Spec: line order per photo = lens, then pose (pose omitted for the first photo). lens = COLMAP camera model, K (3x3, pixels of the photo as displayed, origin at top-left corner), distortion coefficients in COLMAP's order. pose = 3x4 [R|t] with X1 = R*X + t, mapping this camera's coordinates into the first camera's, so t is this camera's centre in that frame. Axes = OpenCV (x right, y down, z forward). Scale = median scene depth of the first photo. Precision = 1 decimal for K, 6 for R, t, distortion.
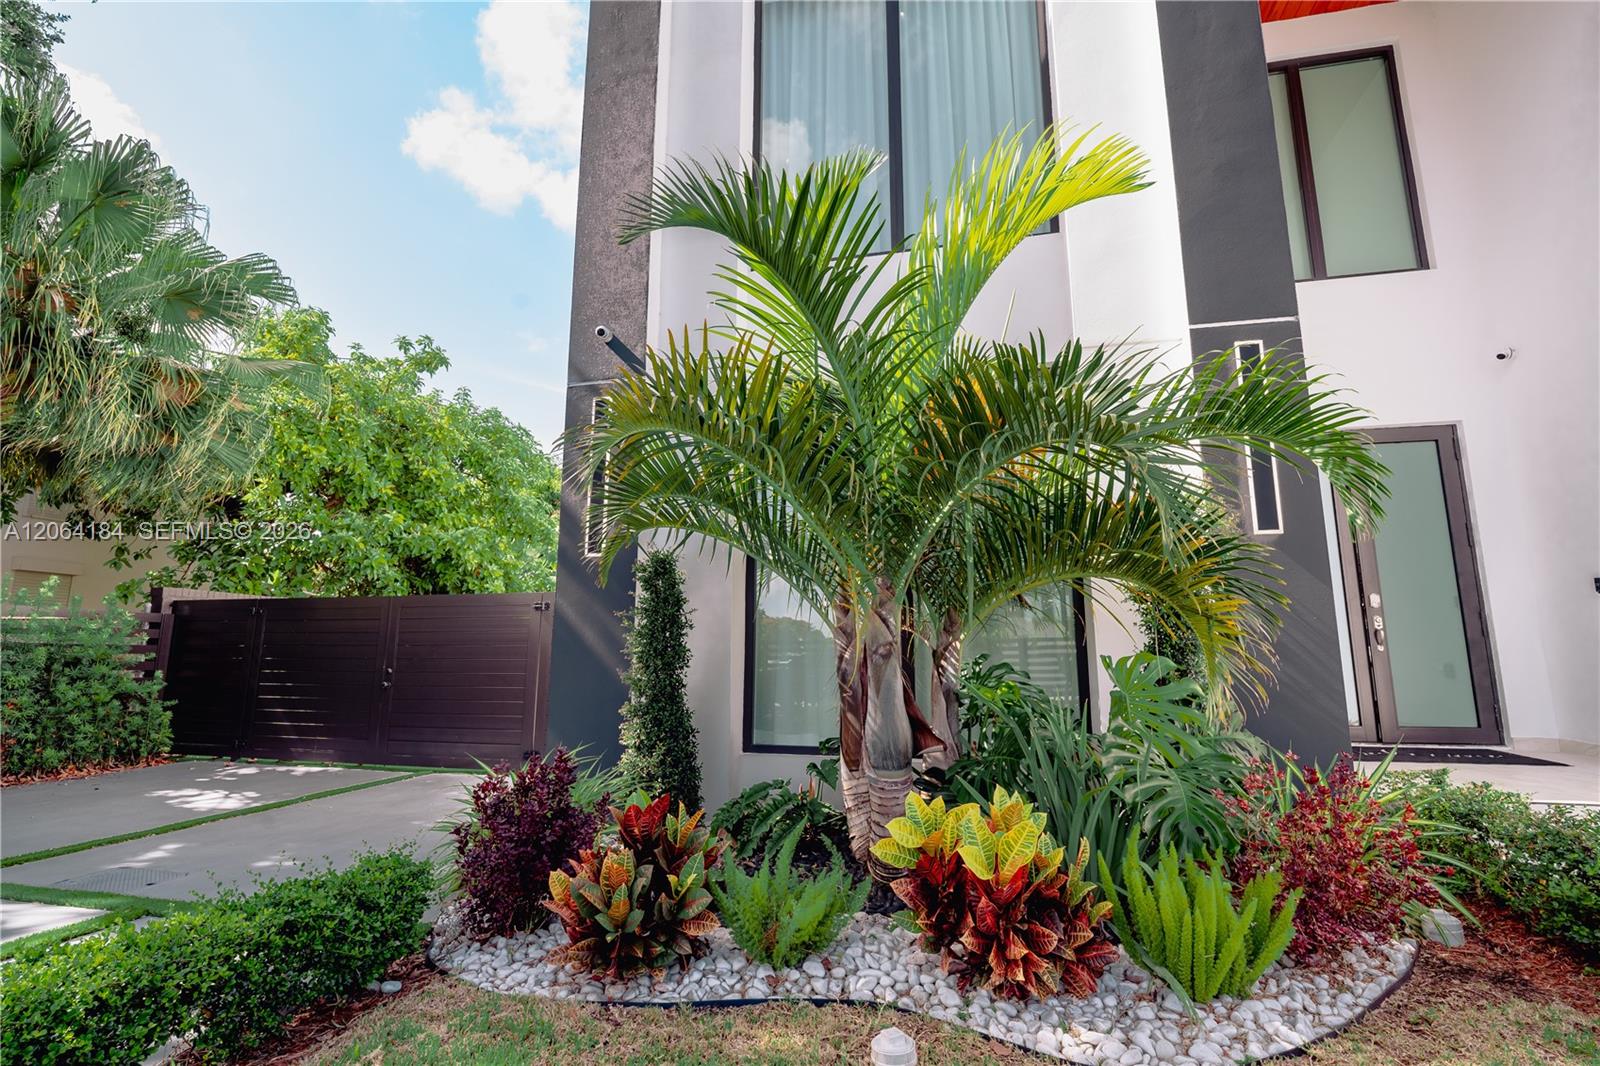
lens RADIAL K [[737.5, 0, 802.5], [0, 737.5, 530.5], [0, 0, 1]] dist [0.005670, -0.008697]
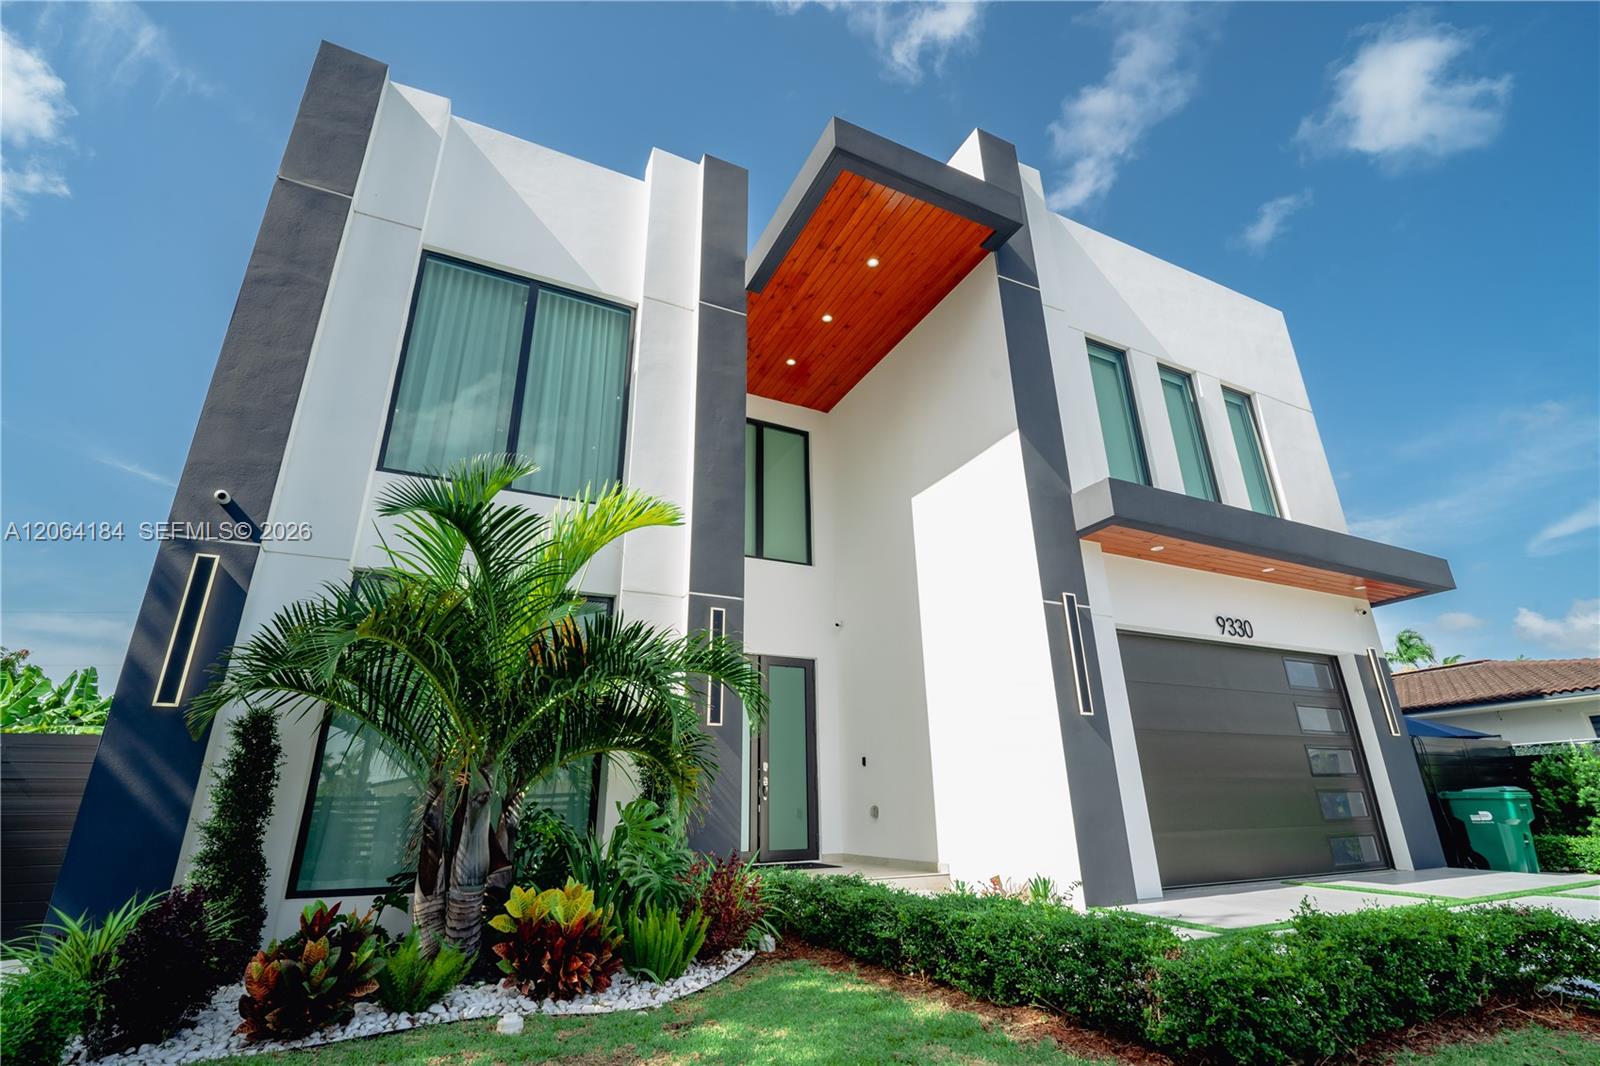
lens RADIAL K [[737.5, 0, 802.5], [0, 737.5, 530.5], [0, 0, 1]] dist [0.005670, -0.008697]
pose [[0.771907, 0.213883, 0.598677, -0.326213], [-0.091150, 0.969212, -0.228736, -0.061266], [-0.629167, 0.121994, 0.767637, -0.486719]]
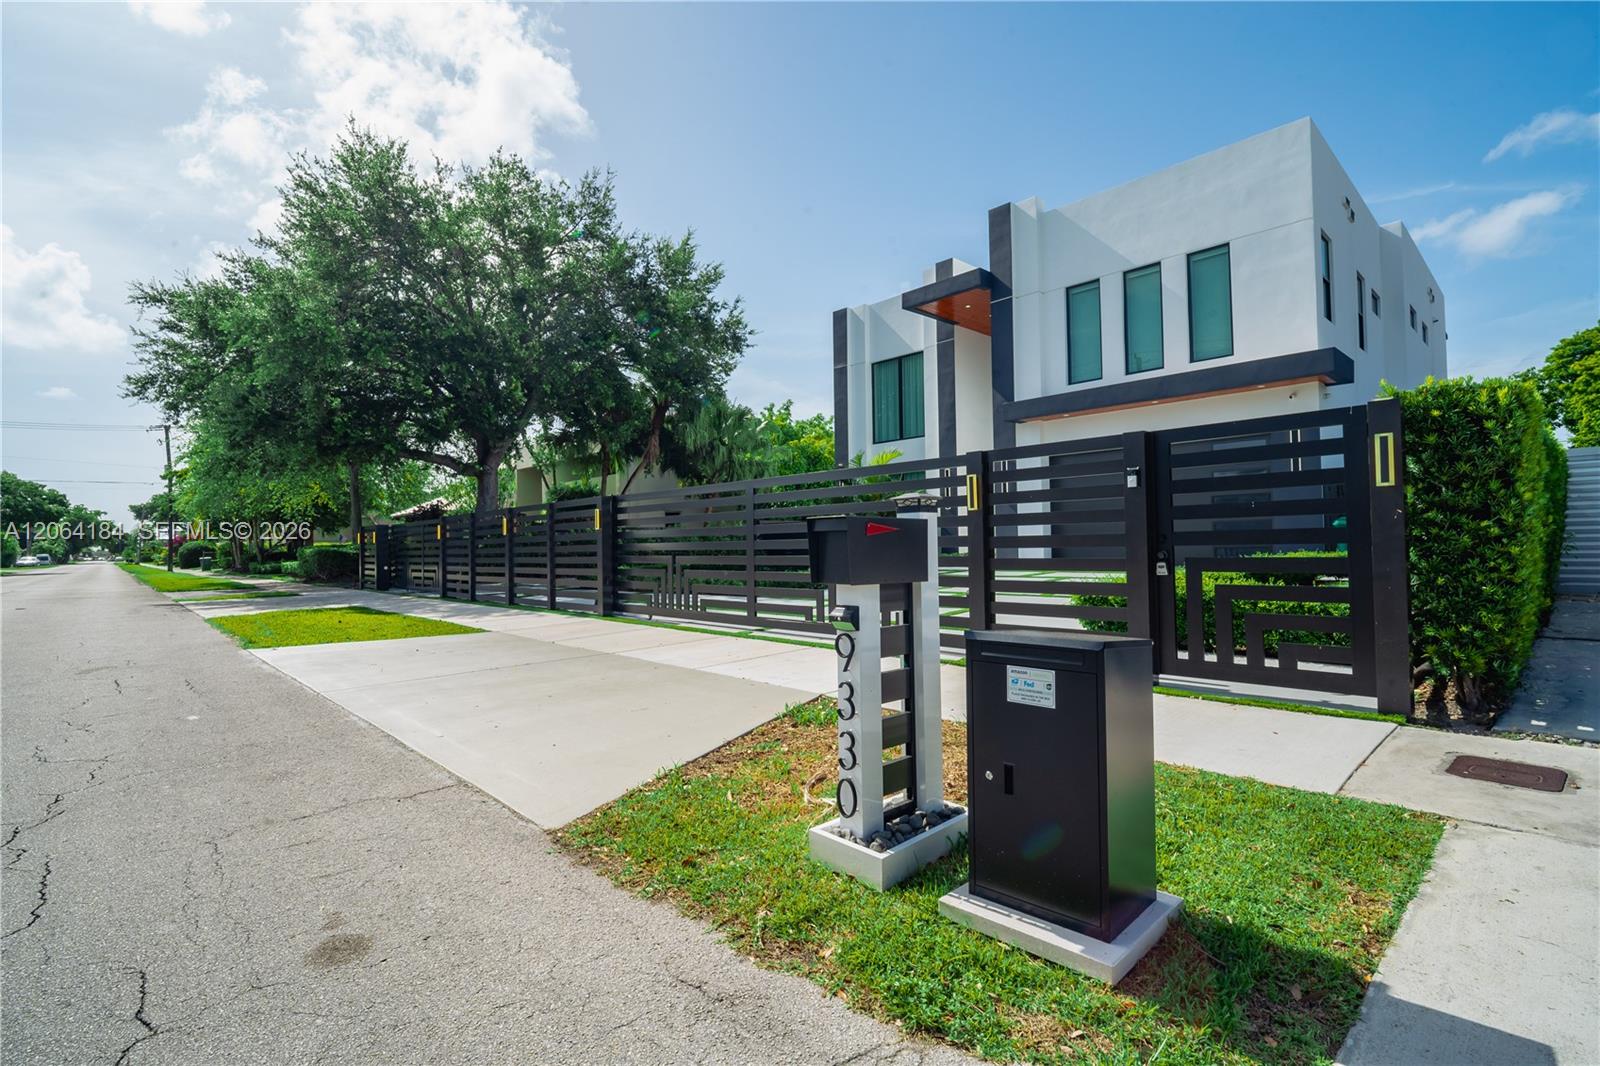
lens RADIAL K [[737.5, 0, 802.5], [0, 737.5, 530.5], [0, 0, 1]] dist [0.005670, -0.008697]
pose [[0.835558, -0.029414, -0.548614, 2.614472], [0.114915, 0.985835, 0.122164, -0.592816], [0.537249, -0.165119, 0.827103, -3.819970]]
